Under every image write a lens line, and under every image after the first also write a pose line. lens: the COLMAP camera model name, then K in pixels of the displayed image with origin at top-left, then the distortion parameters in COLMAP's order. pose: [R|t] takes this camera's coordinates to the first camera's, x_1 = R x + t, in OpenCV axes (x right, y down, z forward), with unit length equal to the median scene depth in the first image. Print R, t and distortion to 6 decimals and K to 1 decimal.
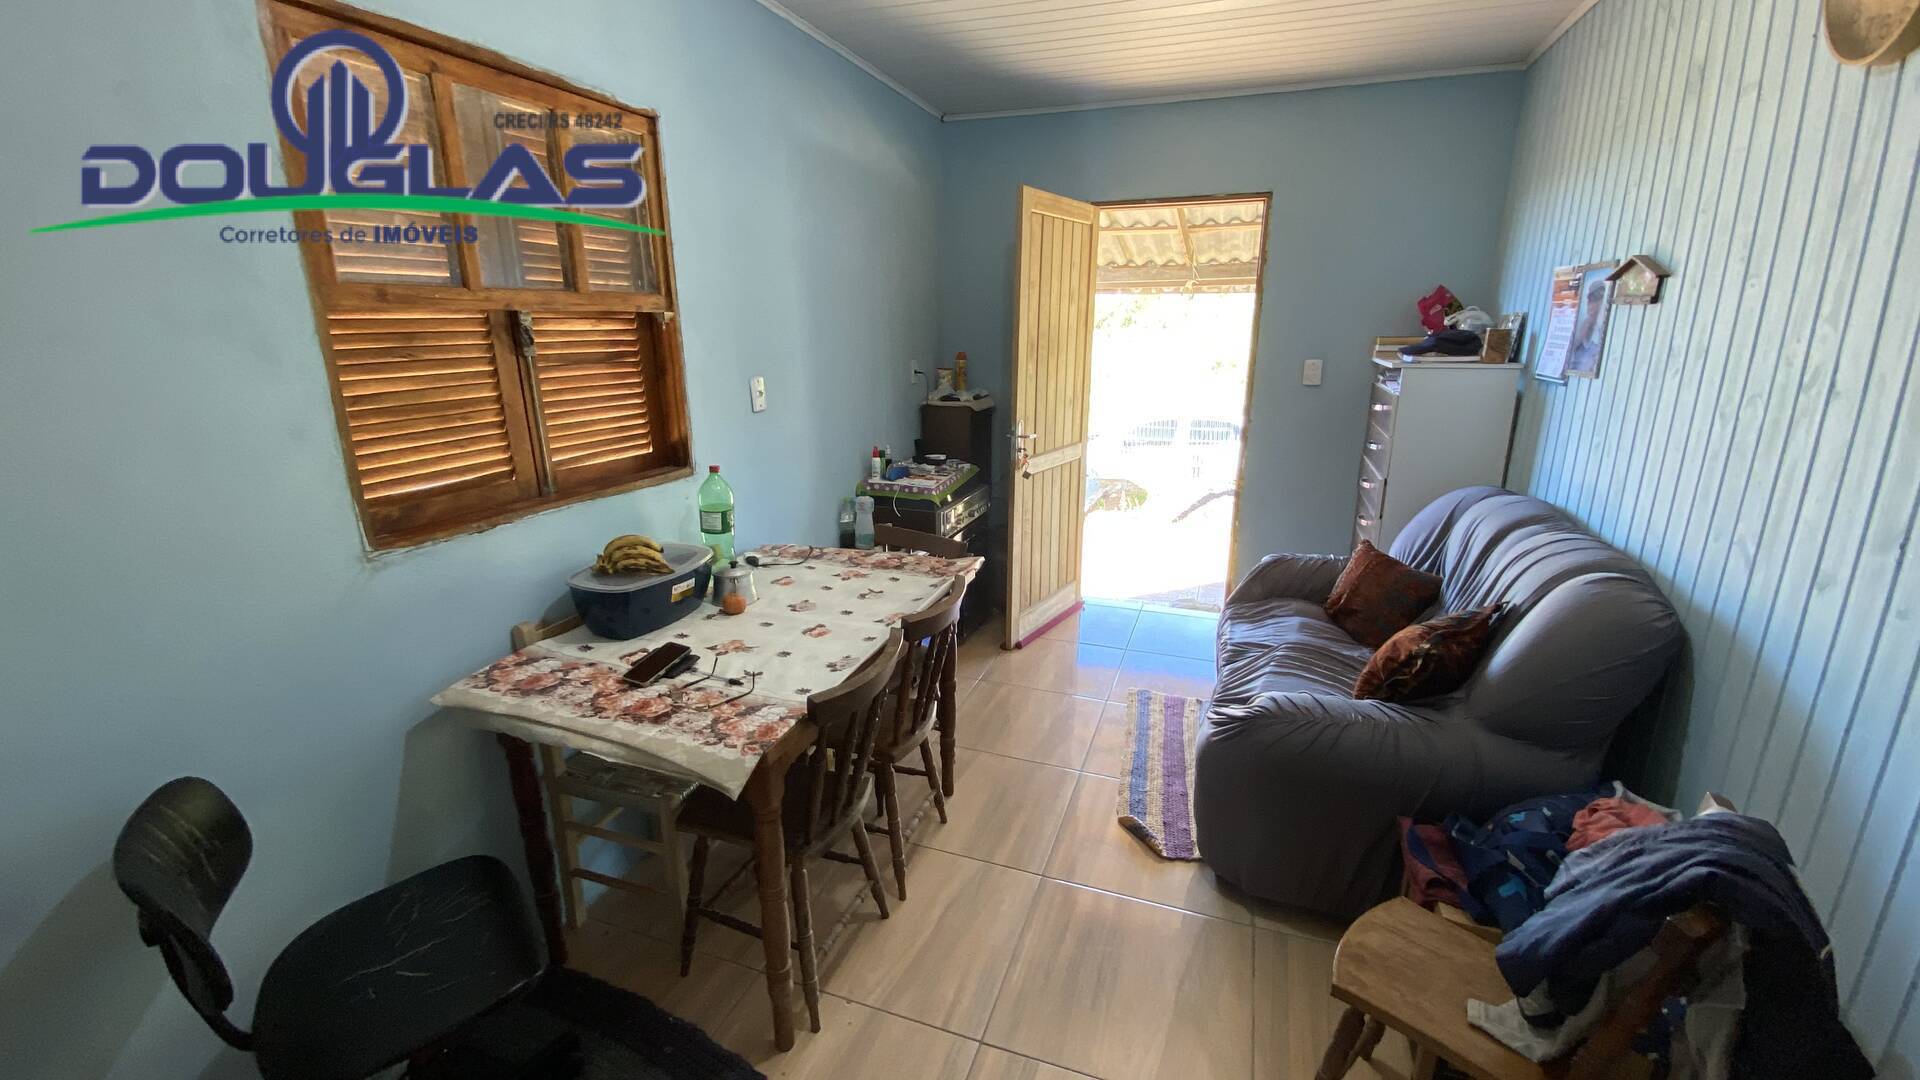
lens RADIAL K [[785.8, 0, 951.8], [0, 785.8, 540.2], [0, 0, 1]] dist [0.017268, -0.019243]
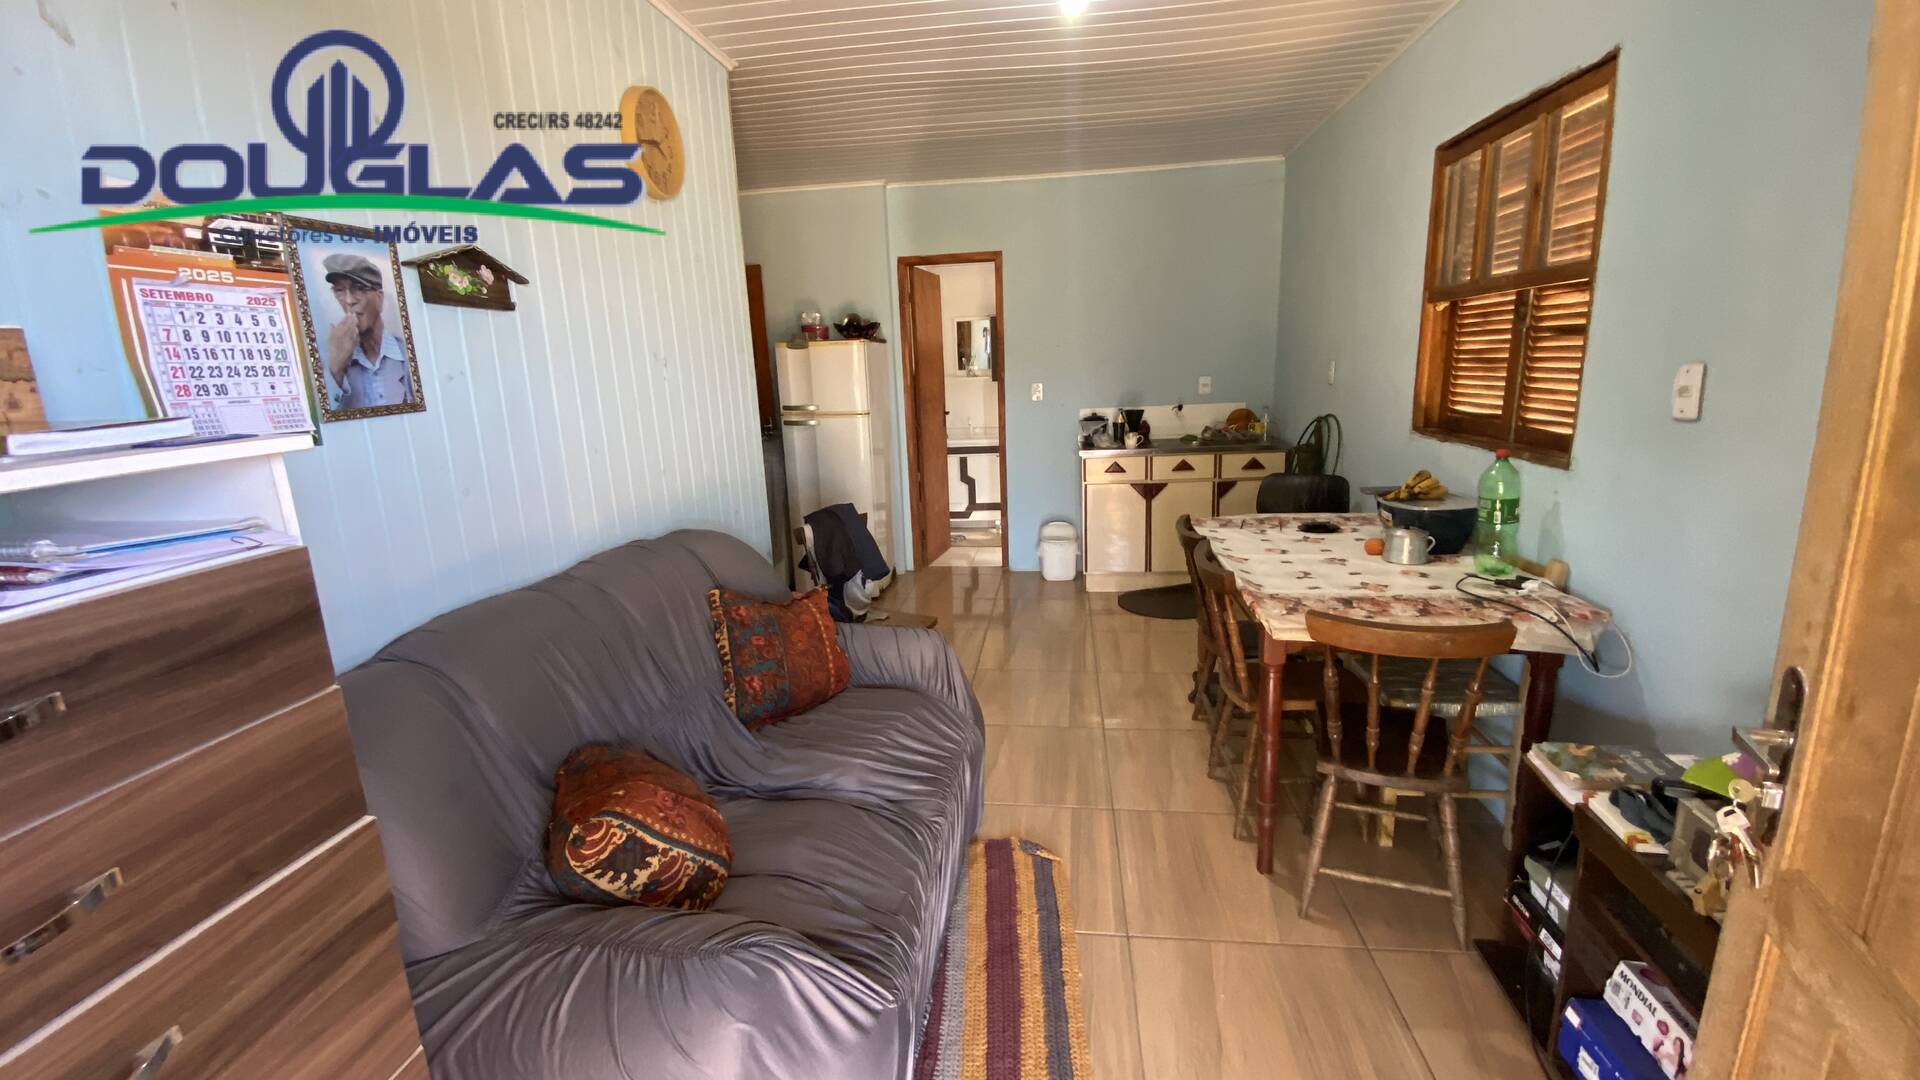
lens RADIAL K [[785.8, 0, 951.8], [0, 785.8, 540.2], [0, 0, 1]] dist [0.017268, -0.019243]
pose [[-0.976205, 0.085768, -0.199169, 0.533013], [-0.017249, 0.884836, 0.465583, -0.431926], [0.216164, 0.457940, -0.862301, 1.756496]]
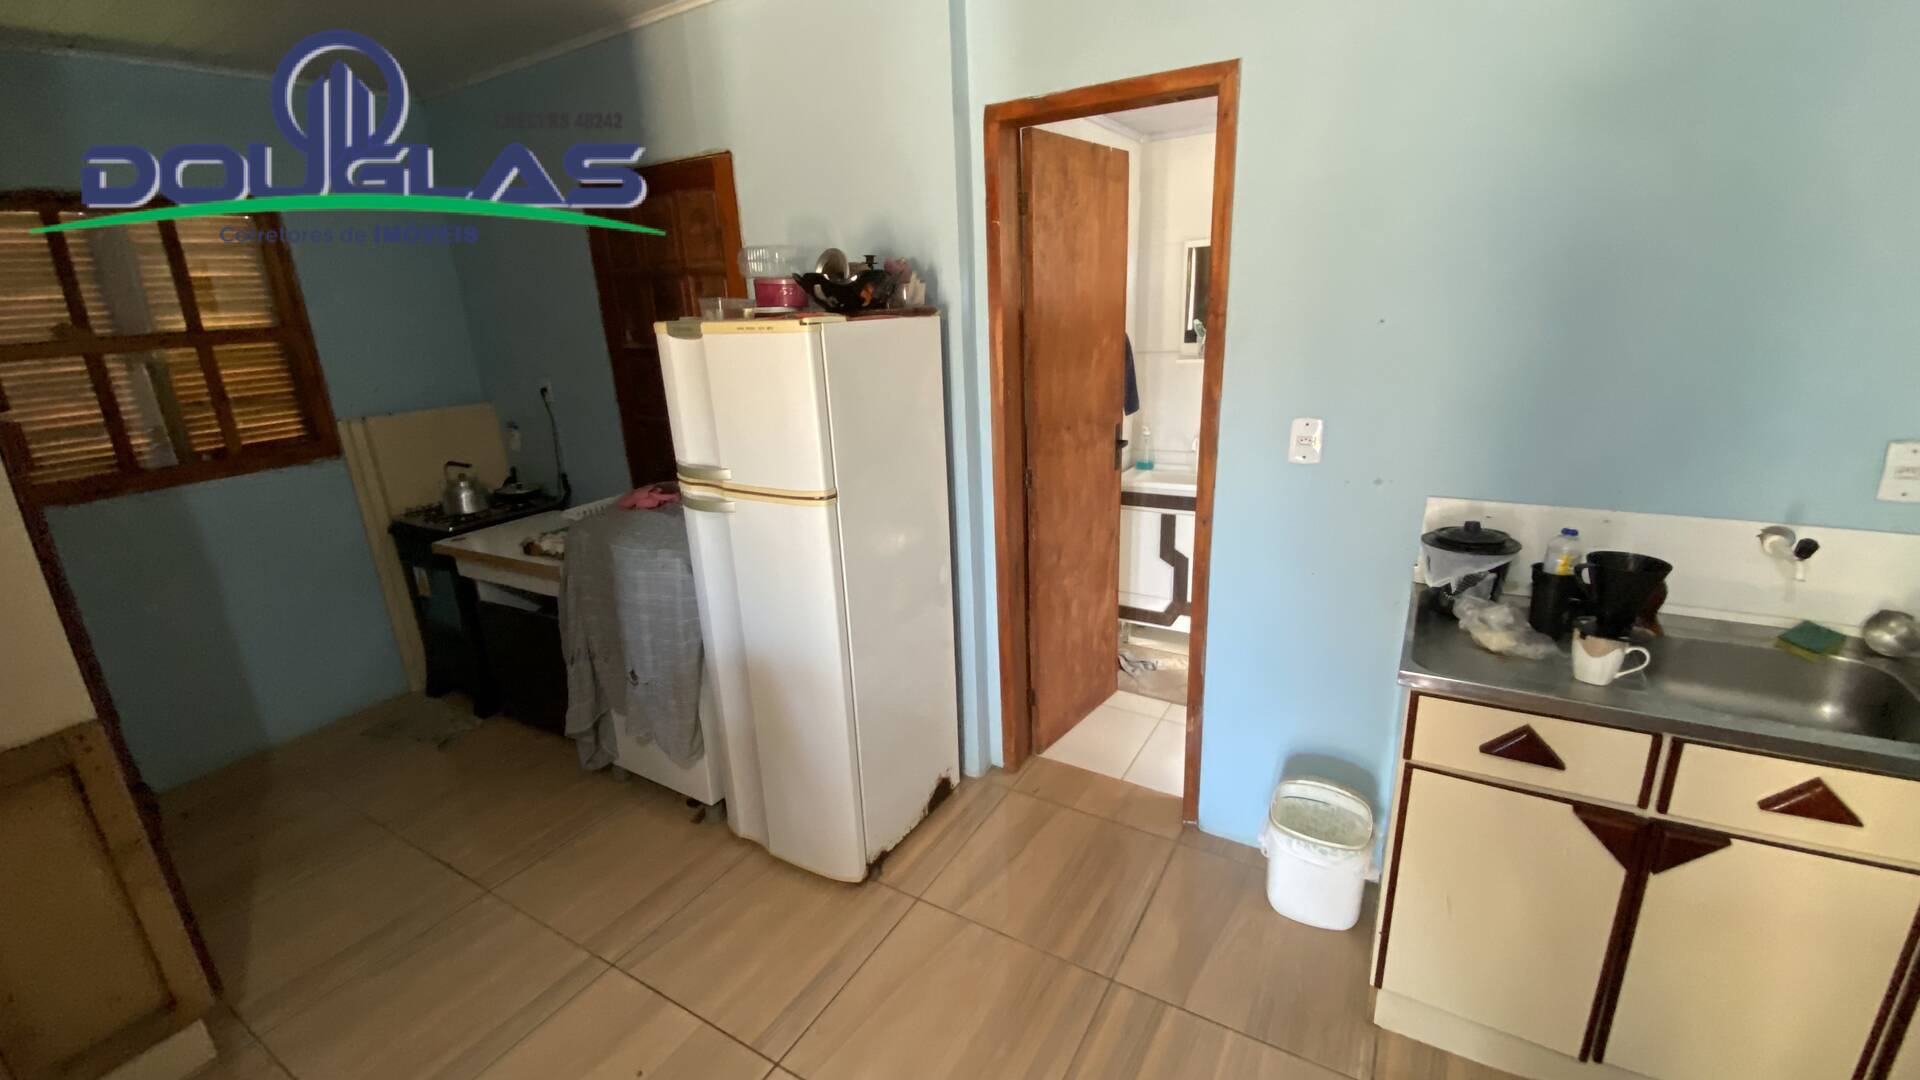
lens RADIAL K [[785.8, 0, 951.8], [0, 785.8, 540.2], [0, 0, 1]] dist [0.017268, -0.019243]
pose [[-0.982204, -0.007756, 0.187654, 0.006380], [0.095652, 0.839205, 0.535337, -0.164945], [-0.161633, 0.543760, -0.823529, 0.455782]]
